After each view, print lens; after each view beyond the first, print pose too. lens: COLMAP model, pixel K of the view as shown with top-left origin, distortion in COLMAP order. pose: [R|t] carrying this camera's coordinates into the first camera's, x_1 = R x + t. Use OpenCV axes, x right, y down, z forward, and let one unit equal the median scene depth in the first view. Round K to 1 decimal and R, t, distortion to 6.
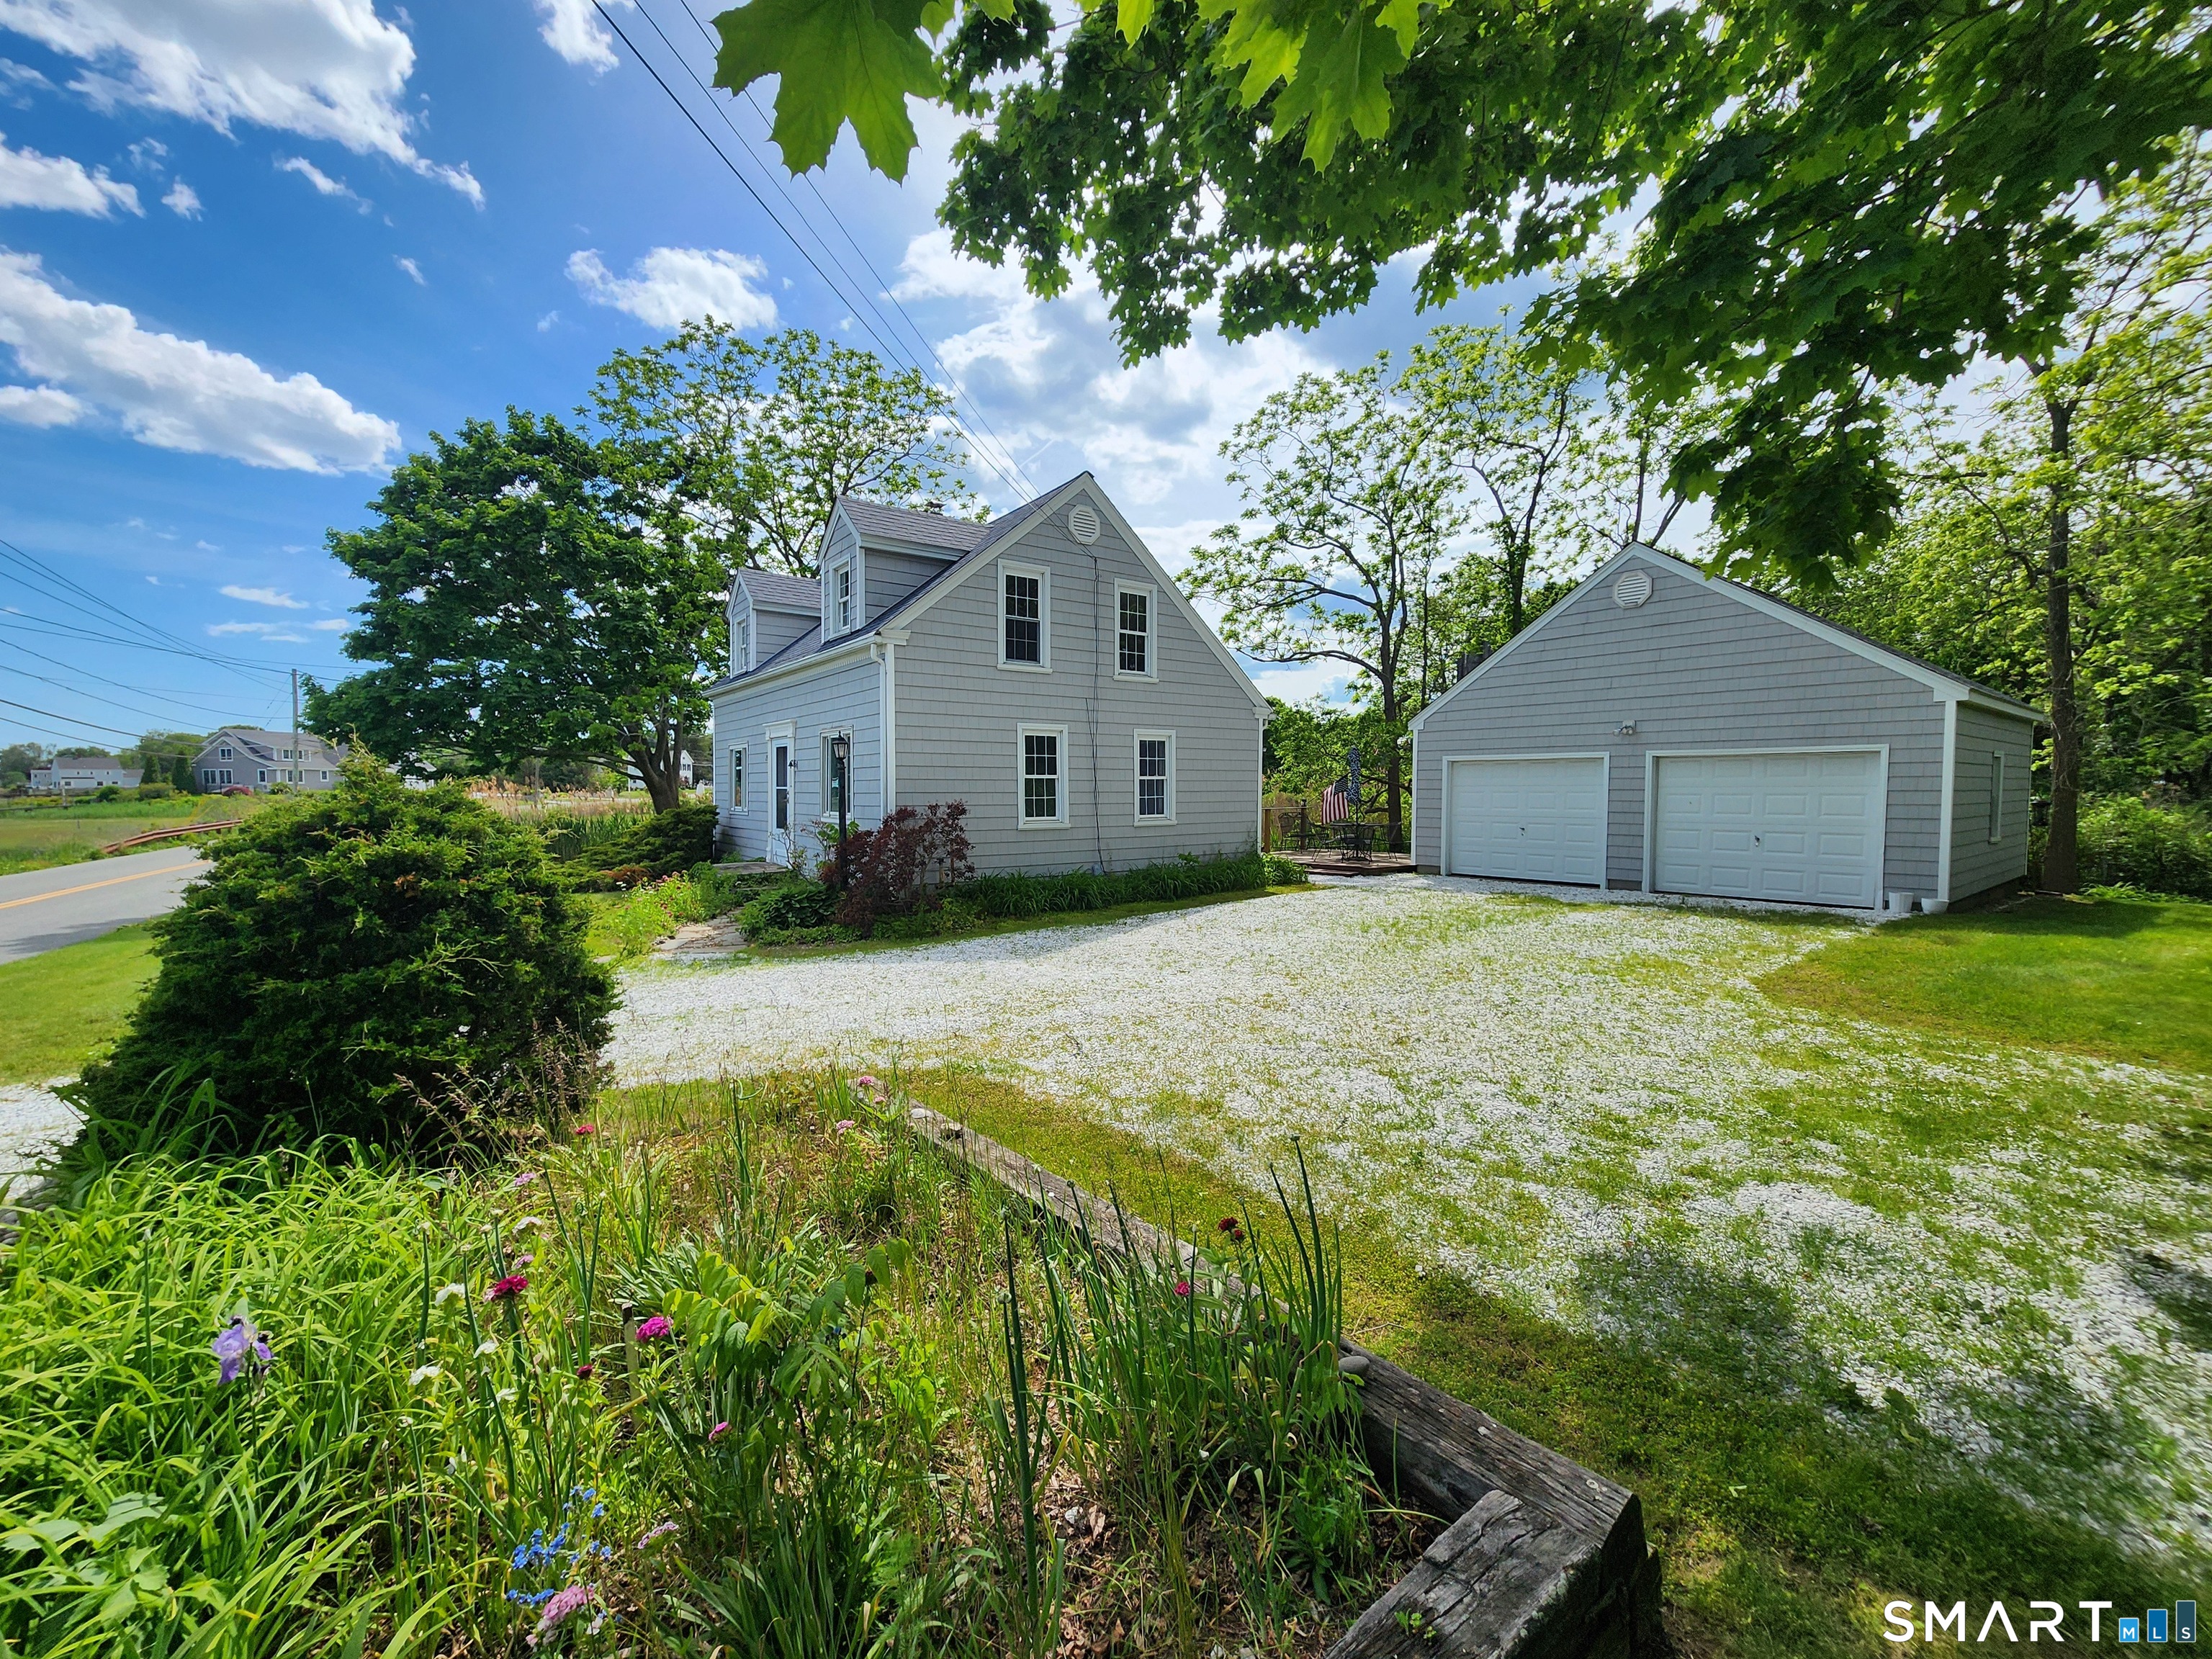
lens RADIAL K [[907.8, 0, 1108.7], [0, 907.8, 828.0], [0, 0, 1]] dist [0.000024, -0.000501]
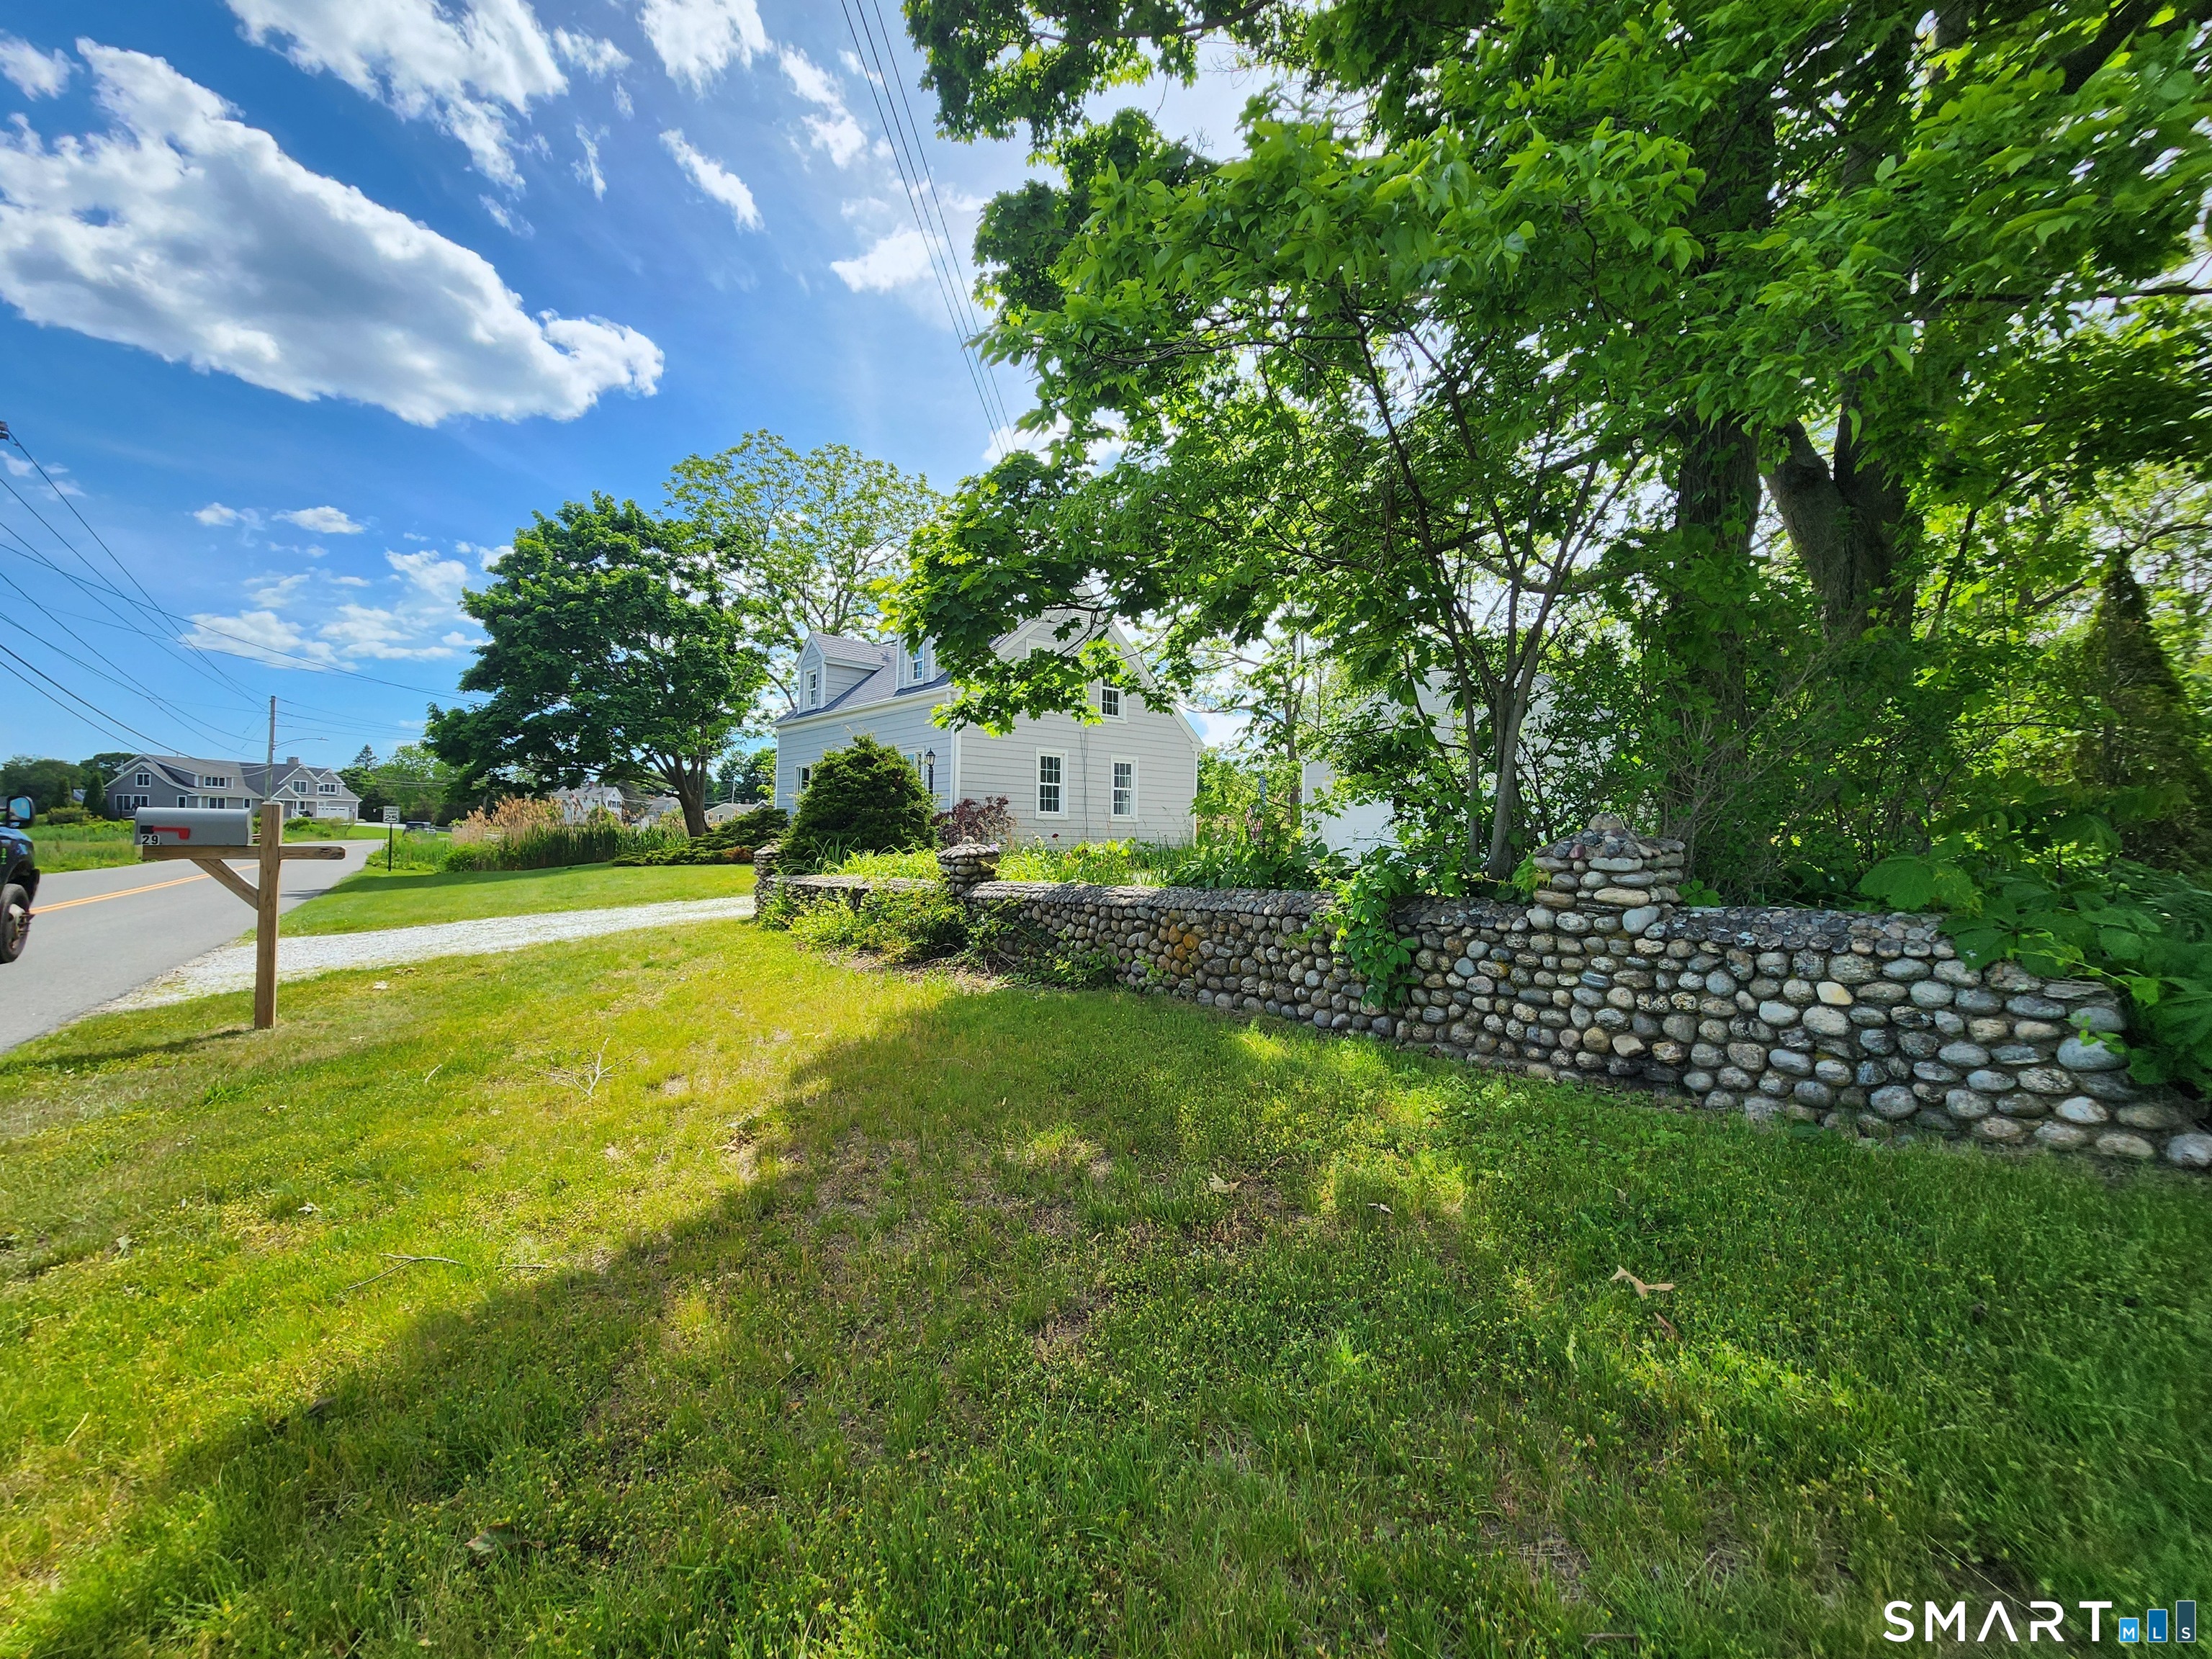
lens RADIAL K [[907.8, 0, 1106.1], [0, 907.8, 833.1], [0, 0, 1]] dist [0.000024, -0.000501]
pose [[0.996768, 0.016056, 0.078717, -0.086918], [-0.012268, 0.998754, -0.048369, 0.082566], [-0.079395, 0.047247, 0.995723, -0.421254]]
